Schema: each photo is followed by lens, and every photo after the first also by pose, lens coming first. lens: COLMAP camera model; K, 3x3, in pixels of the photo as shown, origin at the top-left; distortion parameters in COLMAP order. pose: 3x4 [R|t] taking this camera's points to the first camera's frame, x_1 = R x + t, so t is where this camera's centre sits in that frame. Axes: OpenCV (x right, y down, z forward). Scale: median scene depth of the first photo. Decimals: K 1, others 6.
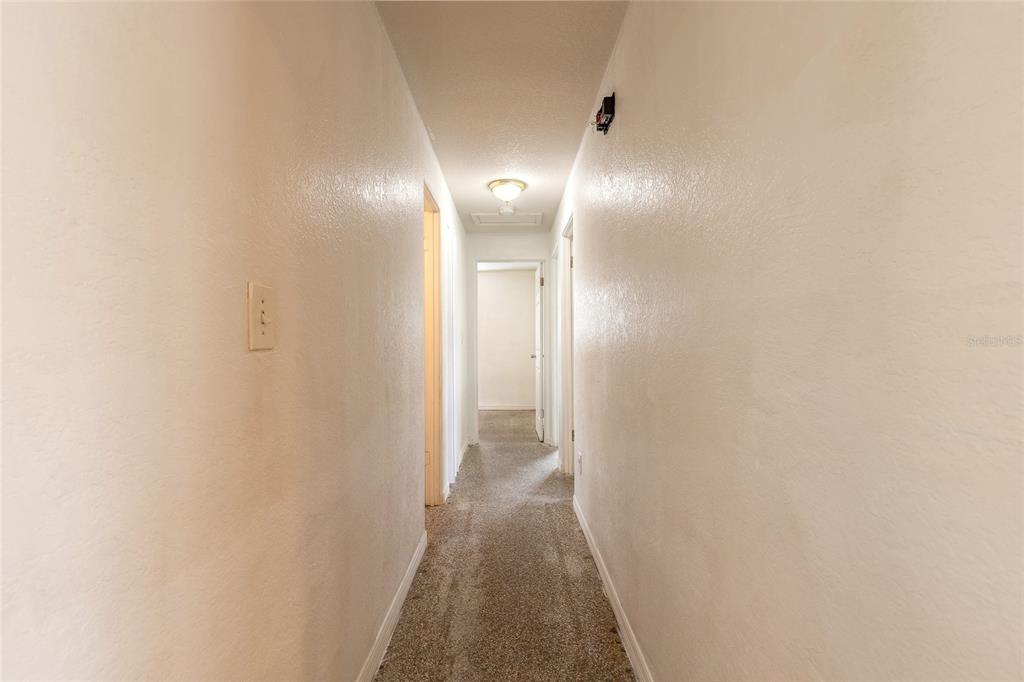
lens RADIAL K [[458.6, 0, 509.8], [0, 458.6, 343.4], [0, 0, 1]] dist [-0.001348, -0.000298]
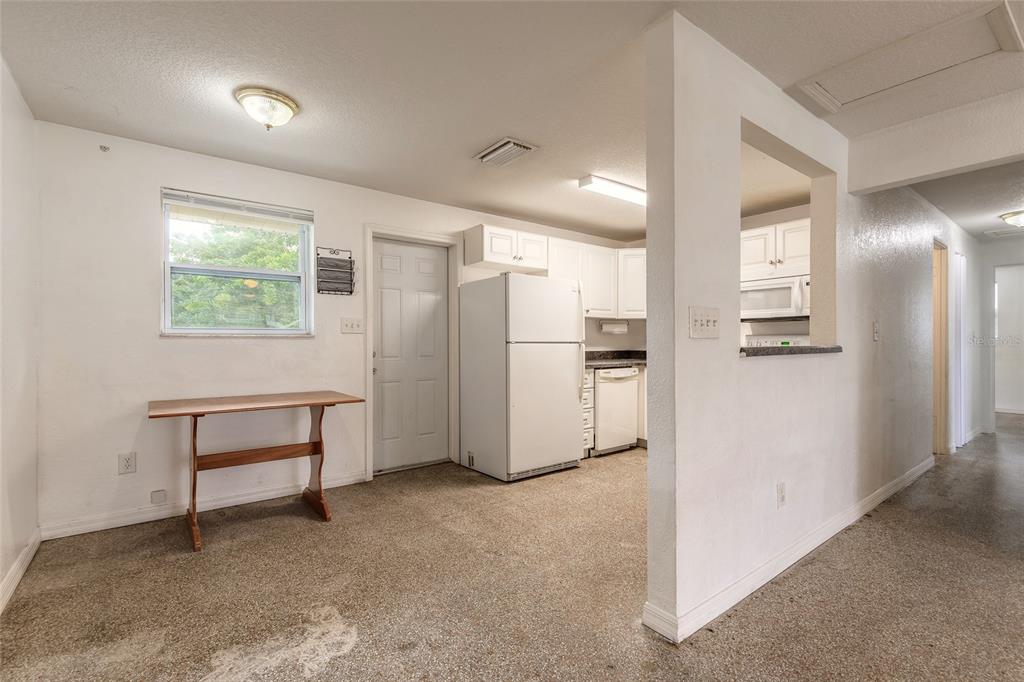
lens RADIAL K [[458.6, 0, 509.8], [0, 458.6, 343.4], [0, 0, 1]] dist [-0.001348, -0.000298]
pose [[0.607114, 0.007624, -0.794578, 0.148209], [-0.004998, 0.999971, 0.005775, 0.006921], [0.794599, 0.000465, 0.607134, -0.911940]]
